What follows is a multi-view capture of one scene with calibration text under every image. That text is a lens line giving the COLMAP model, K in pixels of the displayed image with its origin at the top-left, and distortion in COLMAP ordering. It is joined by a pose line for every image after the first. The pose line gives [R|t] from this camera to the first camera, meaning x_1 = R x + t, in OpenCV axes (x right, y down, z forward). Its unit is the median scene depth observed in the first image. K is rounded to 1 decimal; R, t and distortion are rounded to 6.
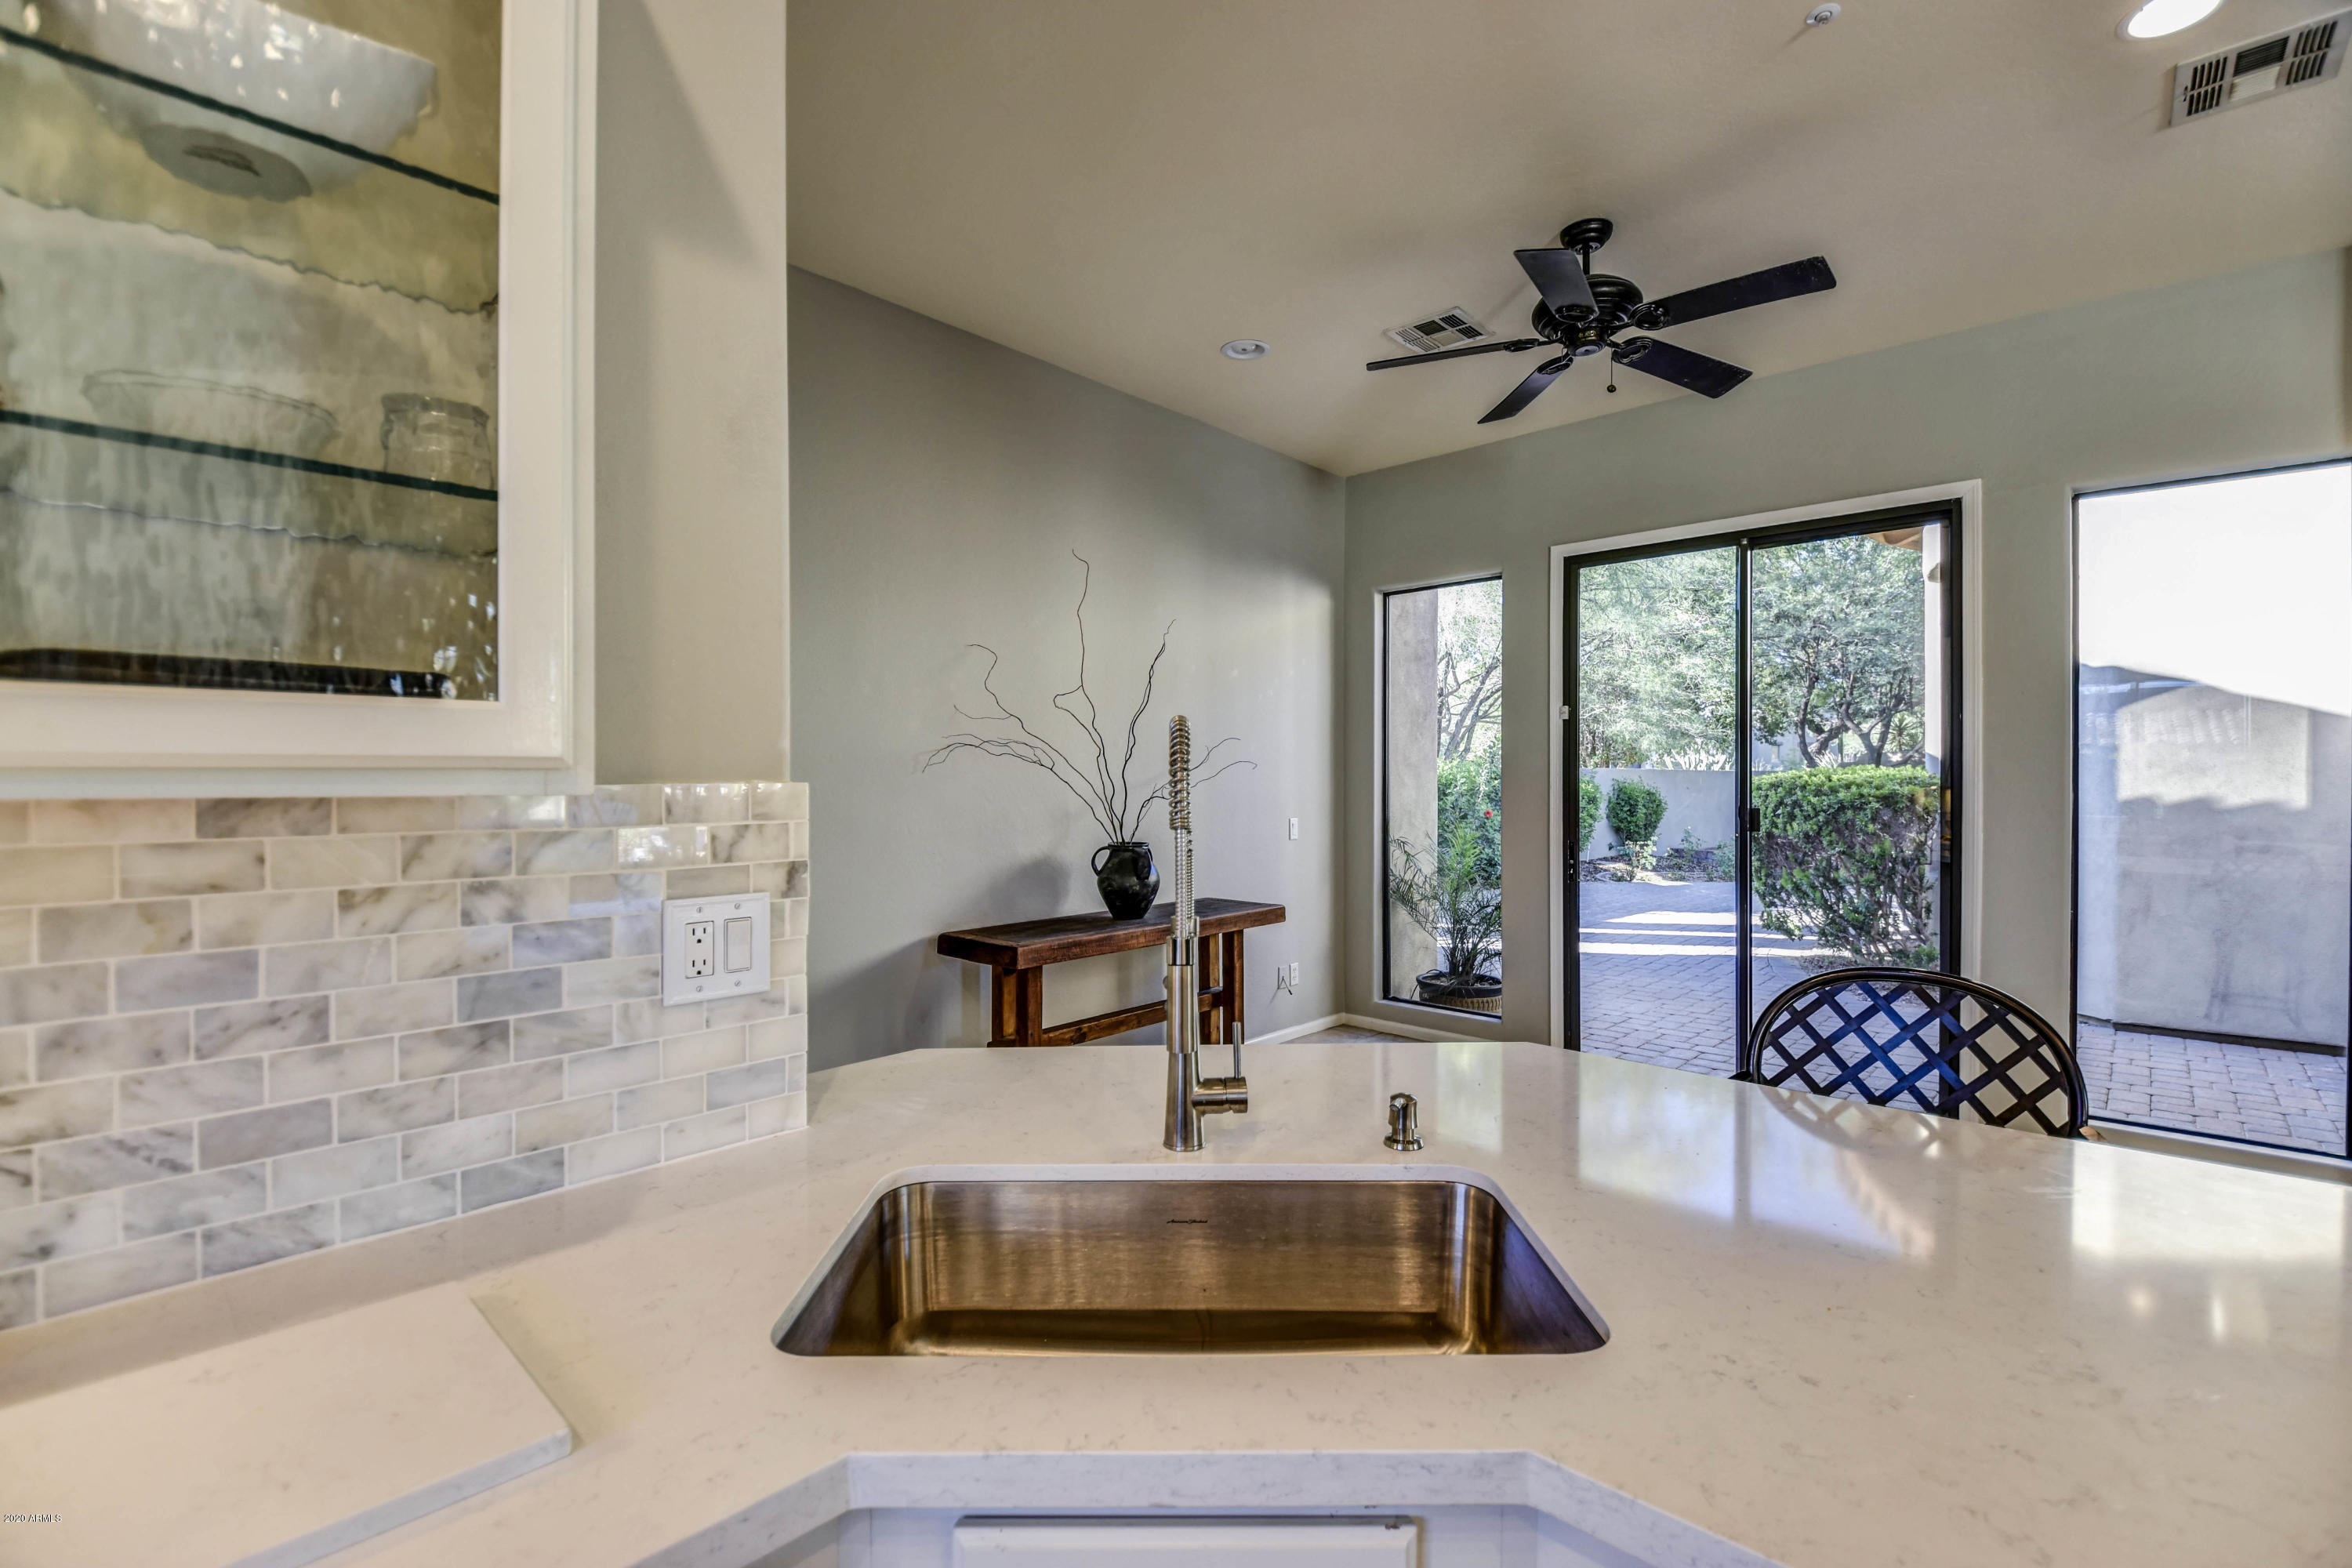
lens RADIAL K [[1037.9, 0, 1192.0], [0, 1037.9, 788.4], [0, 0, 1]] dist [0.012837, -0.016946]
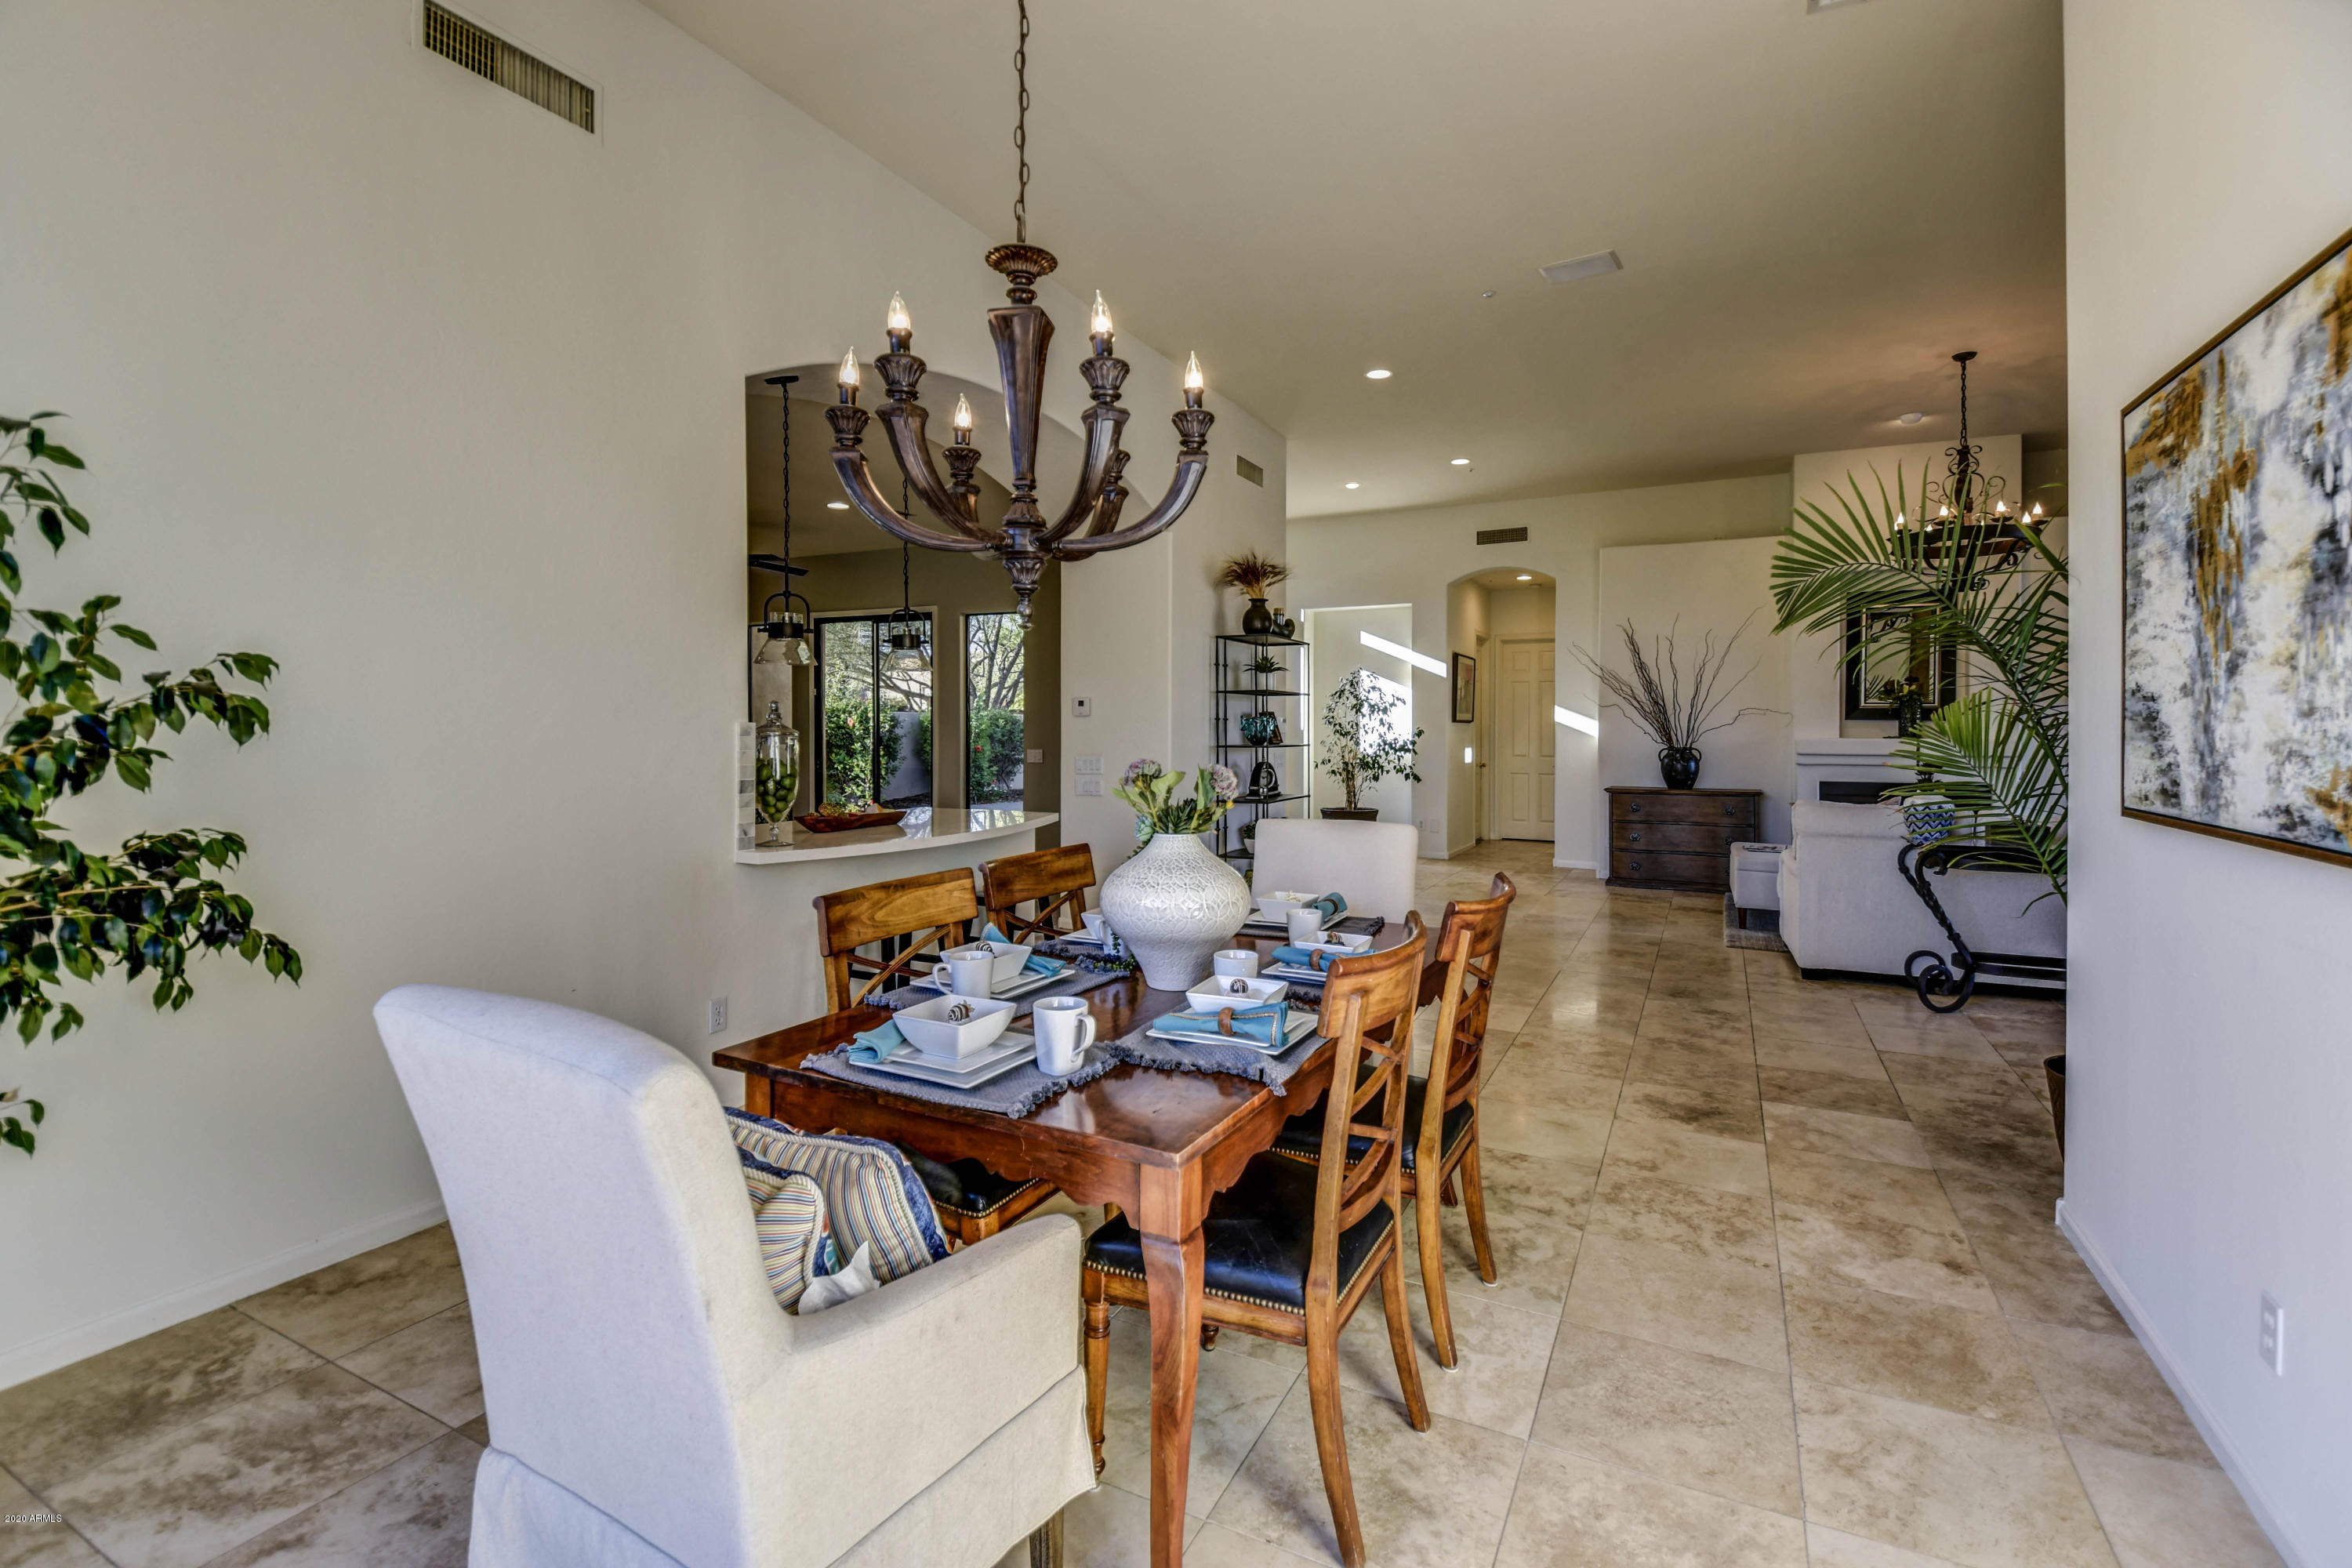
lens RADIAL K [[1037.9, 0, 1186.9], [0, 1037.9, 753.3], [0, 0, 1]] dist [0.012837, -0.016946]
pose [[0.963797, -0.003235, 0.266619, 0.663720], [-0.002071, 0.999805, 0.019618, 0.011487], [-0.266630, -0.019460, 0.963602, -1.591997]]
